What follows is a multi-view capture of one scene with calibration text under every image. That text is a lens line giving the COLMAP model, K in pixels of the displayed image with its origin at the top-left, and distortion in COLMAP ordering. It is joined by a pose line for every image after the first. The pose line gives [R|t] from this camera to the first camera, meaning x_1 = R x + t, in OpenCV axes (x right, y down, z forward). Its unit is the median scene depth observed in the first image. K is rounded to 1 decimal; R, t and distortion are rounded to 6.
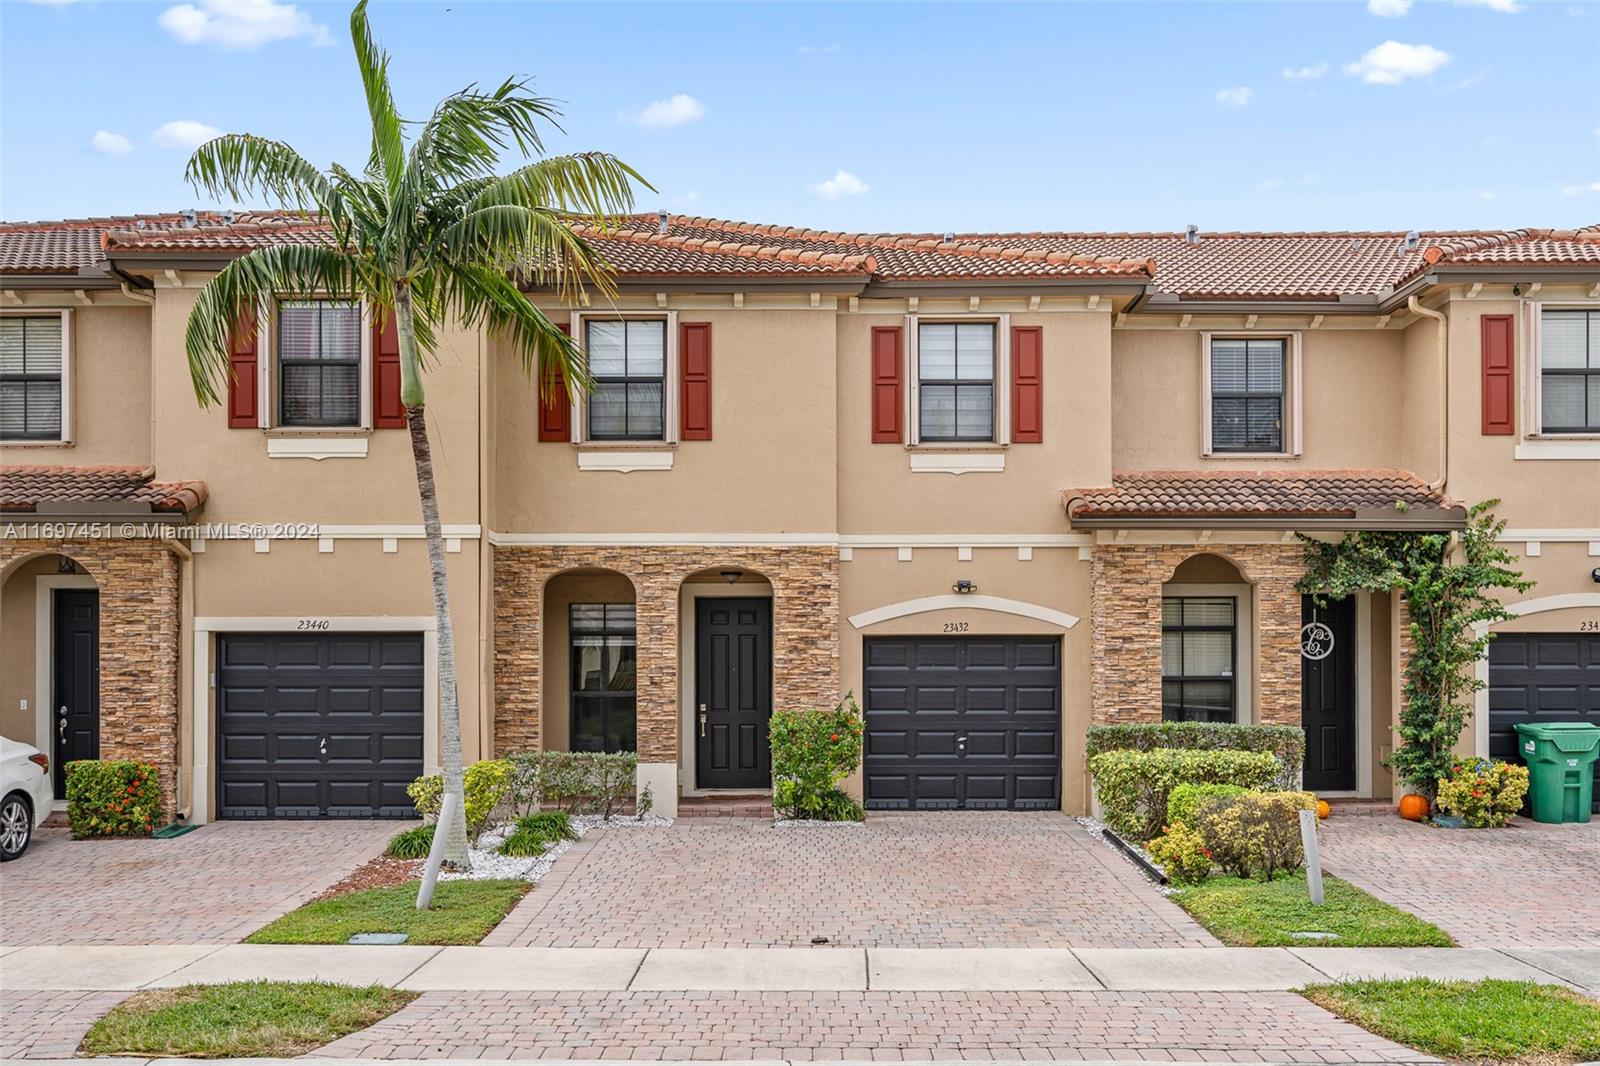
lens RADIAL K [[1541.8, 0, 800.0], [0, 1541.8, 533.0], [0, 0, 1]] dist [-0.000911, -0.000133]
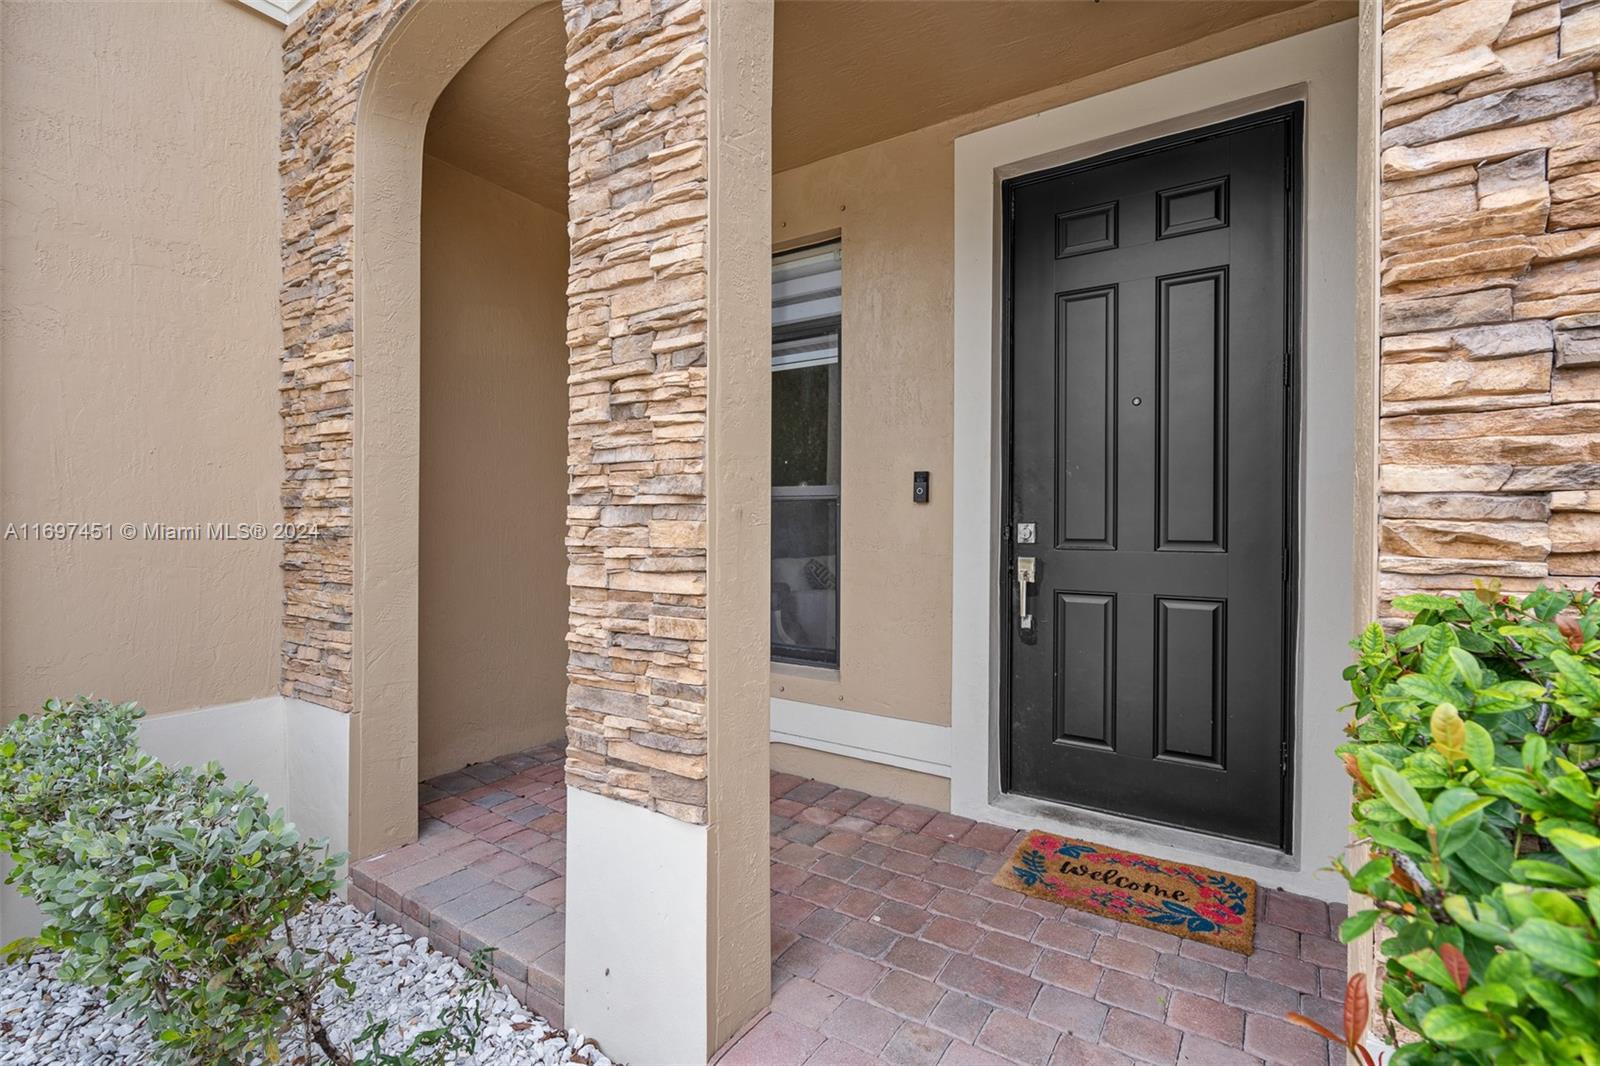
lens RADIAL K [[726.6, 0, 796.2], [0, 726.6, 534.4], [0, 0, 1]] dist [-0.000366, 0.000338]
pose [[0.834713, 0.007742, -0.550631, -0.023195], [0.054295, 0.993872, 0.096280, 0.105485], [0.548002, -0.110262, 0.829178, 0.930469]]
